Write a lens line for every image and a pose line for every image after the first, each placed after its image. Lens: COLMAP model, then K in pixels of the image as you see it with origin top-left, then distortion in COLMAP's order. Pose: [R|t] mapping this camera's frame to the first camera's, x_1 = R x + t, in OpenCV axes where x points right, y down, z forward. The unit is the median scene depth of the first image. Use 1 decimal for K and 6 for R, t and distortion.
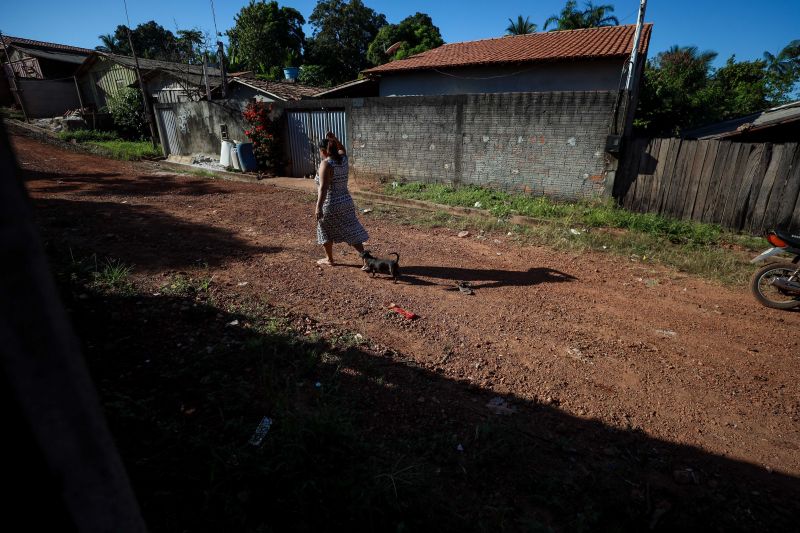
lens RADIAL K [[365.7, 0, 400.0], [0, 365.7, 266.5], [0, 0, 1]] dist [-0.036349, 0.010897]
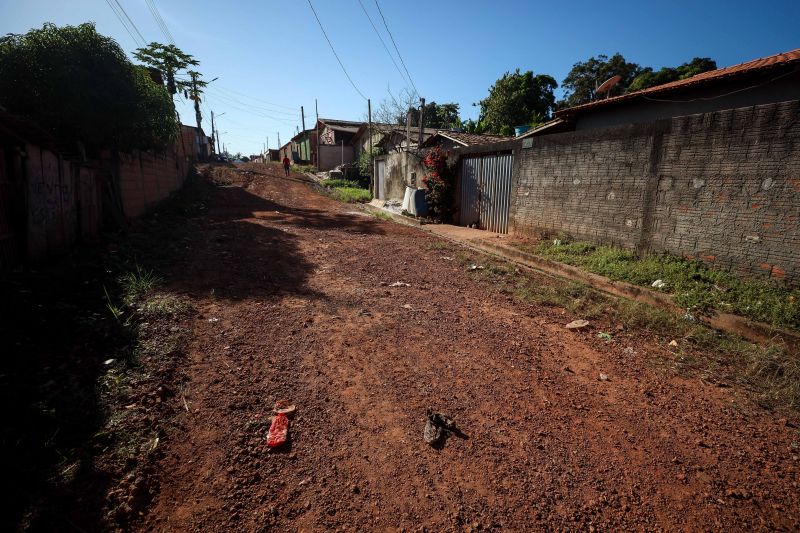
lens RADIAL K [[365.7, 0, 400.0], [0, 365.7, 266.5], [0, 0, 1]] dist [-0.036349, 0.010897]
pose [[0.813915, 0.137840, -0.564395, 0.136270], [-0.221072, 0.971850, -0.081458, -0.036171], [0.537279, 0.191072, 0.821476, 0.181450]]
